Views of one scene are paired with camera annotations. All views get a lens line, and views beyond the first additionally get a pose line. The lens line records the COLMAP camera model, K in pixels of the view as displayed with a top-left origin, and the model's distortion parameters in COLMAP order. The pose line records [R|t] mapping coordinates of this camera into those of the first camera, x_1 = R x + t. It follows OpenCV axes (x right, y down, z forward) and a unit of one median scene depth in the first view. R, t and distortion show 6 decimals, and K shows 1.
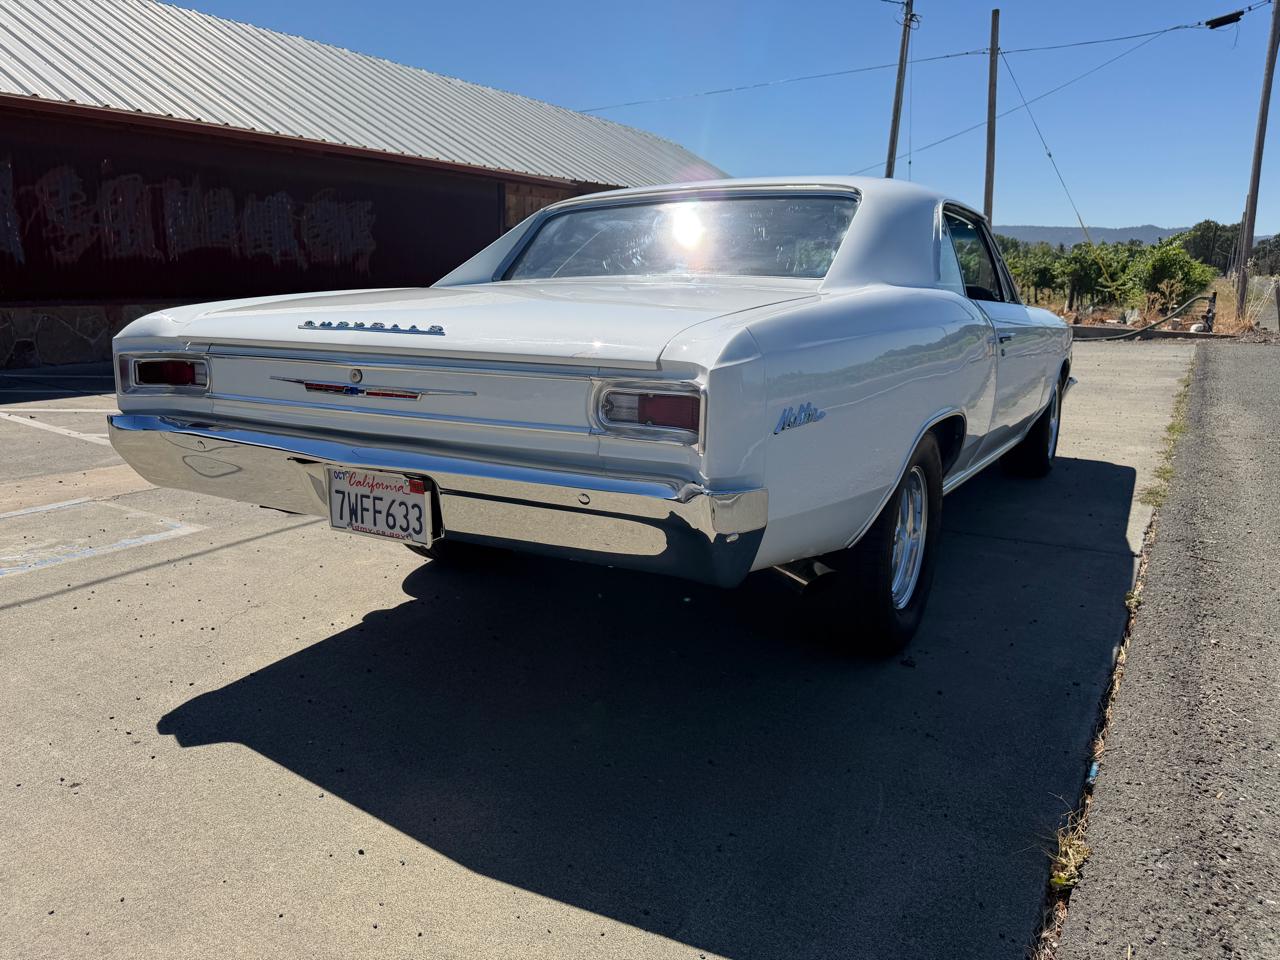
lens RADIAL K [[906.1, 0, 639.4], [0, 906.1, 476.1], [0, 0, 1]] dist [0.040127, -0.048747]
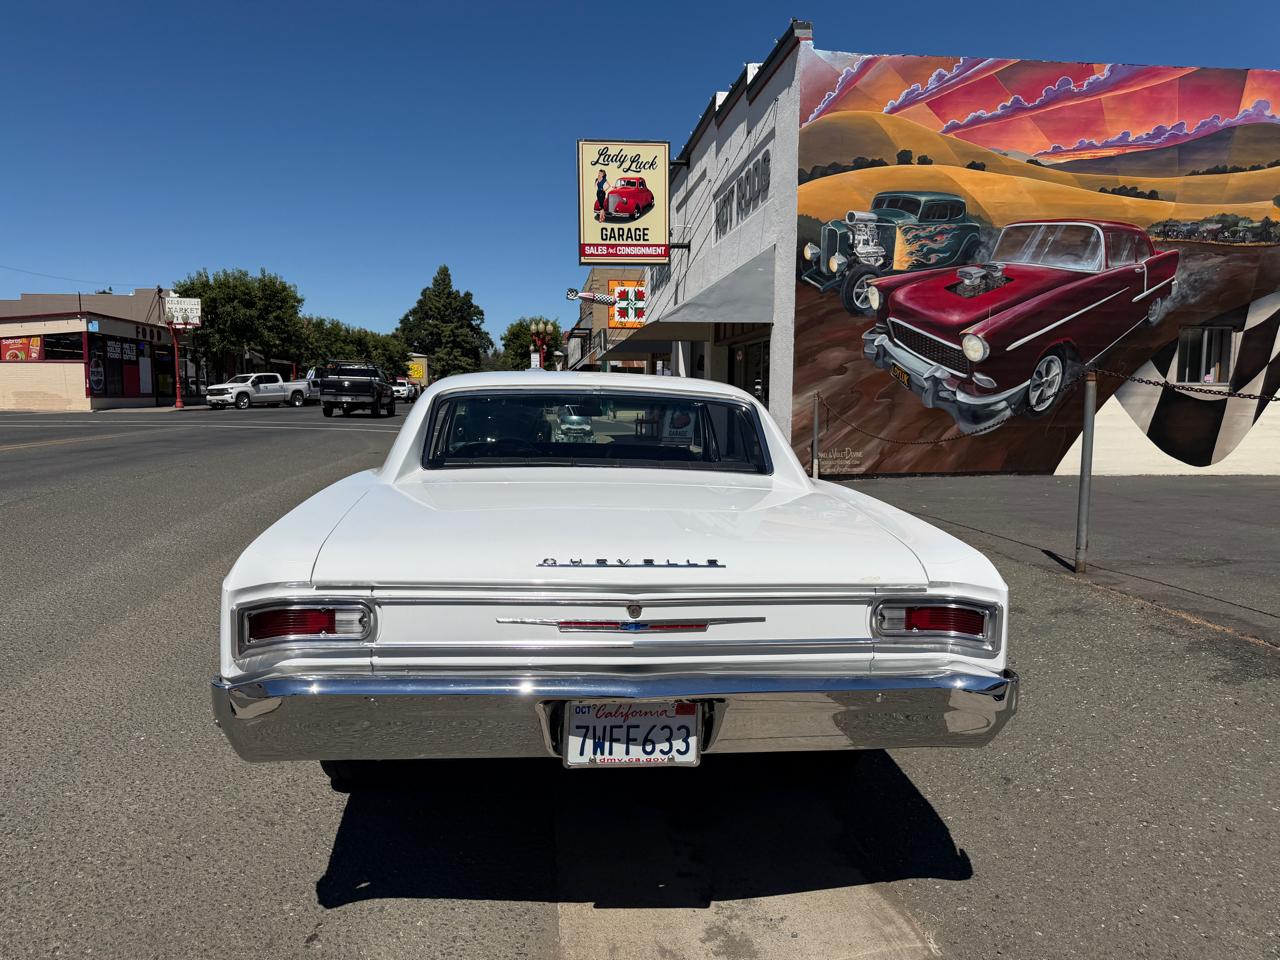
lens RADIAL K [[906.1, 0, 635.6], [0, 906.1, 477.3], [0, 0, 1]] dist [0.040127, -0.048747]
pose [[0.801559, -0.035231, 0.596877, -0.537474], [0.100204, 0.992059, -0.076009, -0.106976], [-0.589460, 0.120735, 0.798724, 0.088347]]
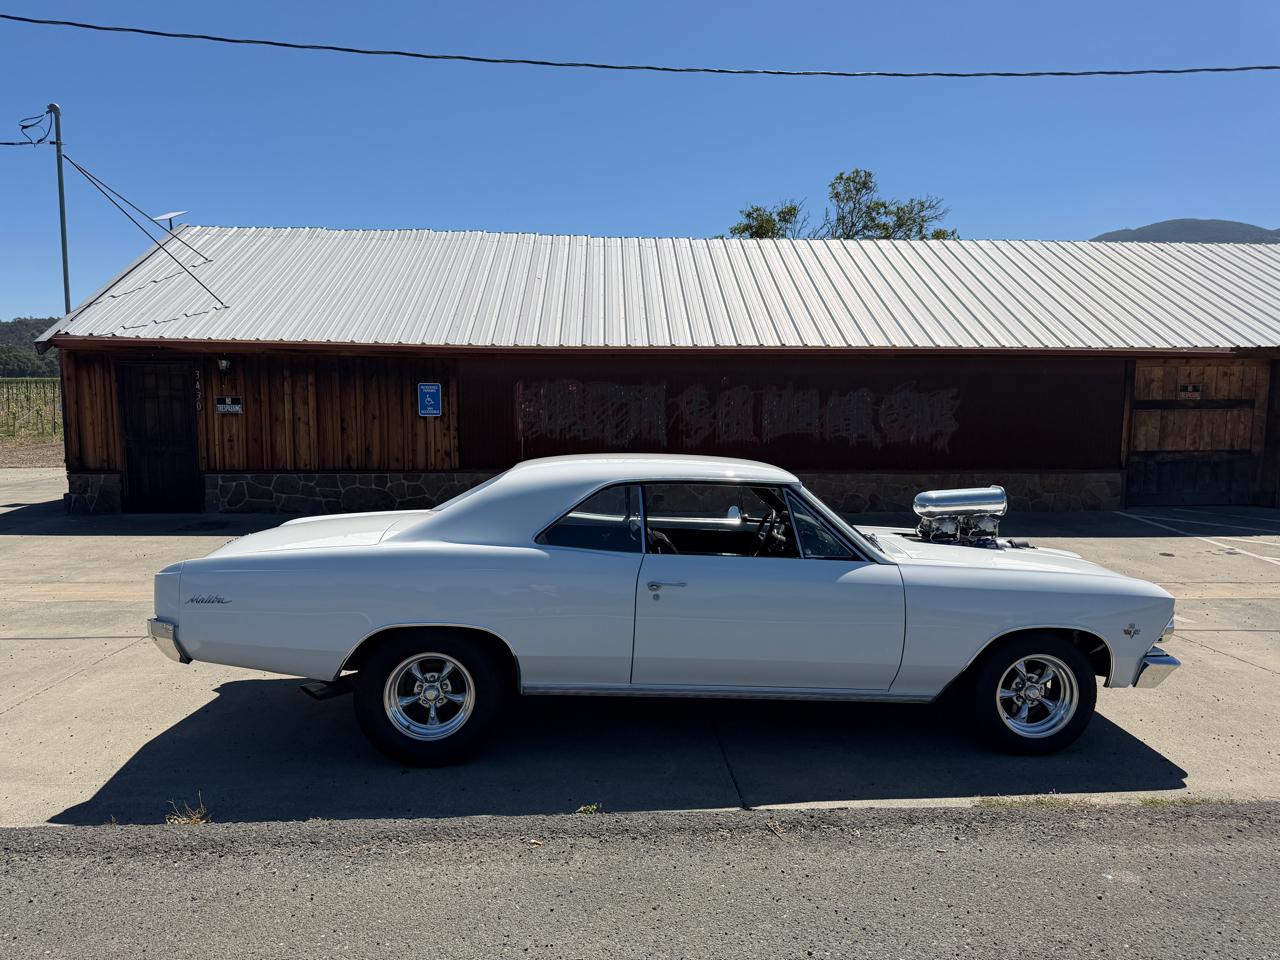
lens RADIAL K [[894.9, 0, 645.2], [0, 894.9, 476.3], [0, 0, 1]] dist [0.059093, -0.058758]
pose [[0.578384, 0.057022, -0.813769, 1.431219], [-0.174848, 0.983036, -0.055390, -0.235677], [0.796806, 0.174322, 0.578542, 0.240738]]
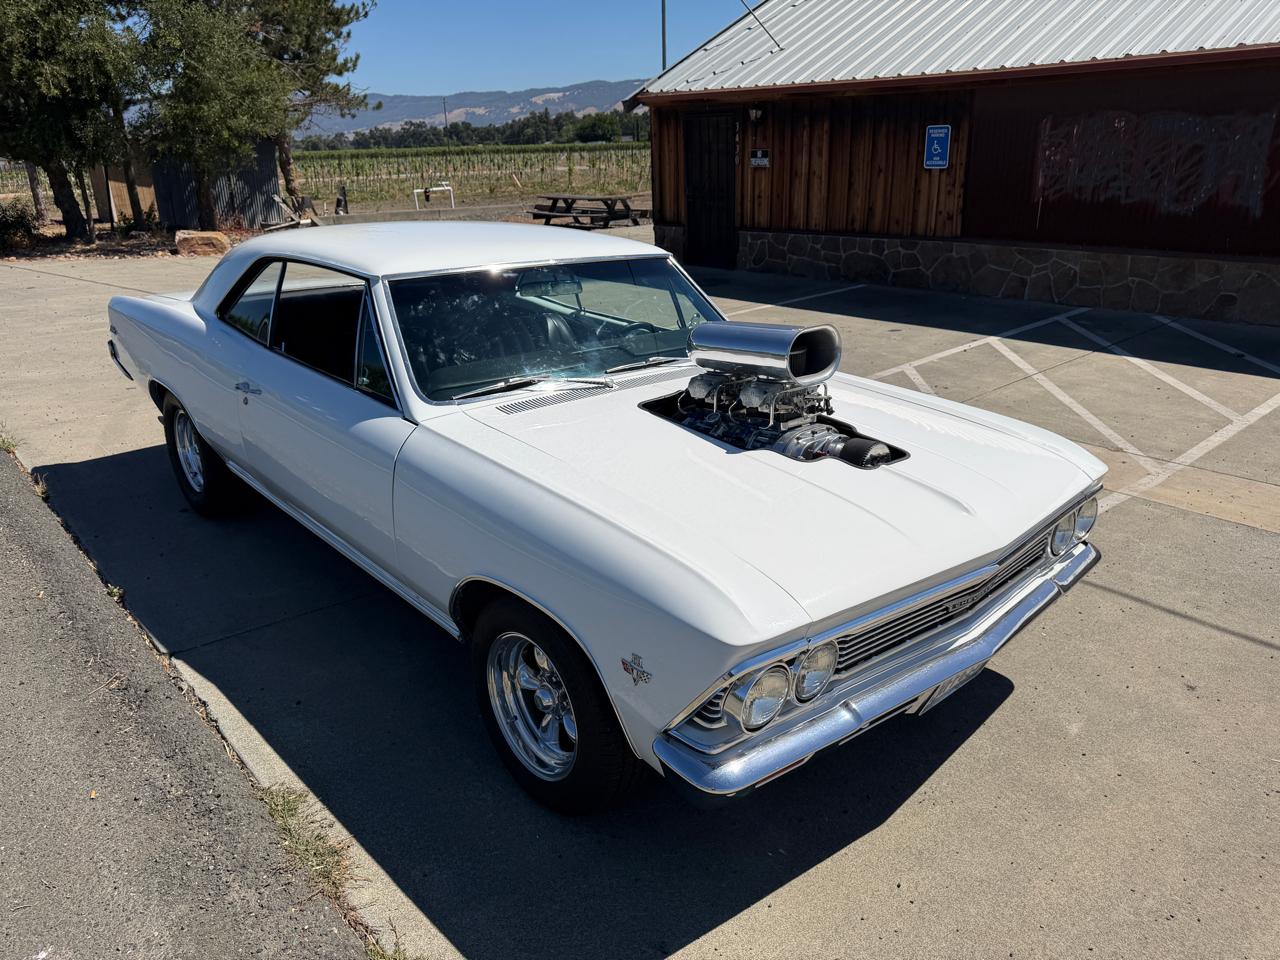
lens RADIAL K [[906.1, 0, 646.0], [0, 906.1, 481.2], [0, 0, 1]] dist [0.040127, -0.048747]
pose [[-0.297050, 0.312663, -0.902221, 1.280691], [-0.198771, 0.903924, 0.378697, -0.560536], [0.933944, 0.291827, -0.206363, 1.725969]]
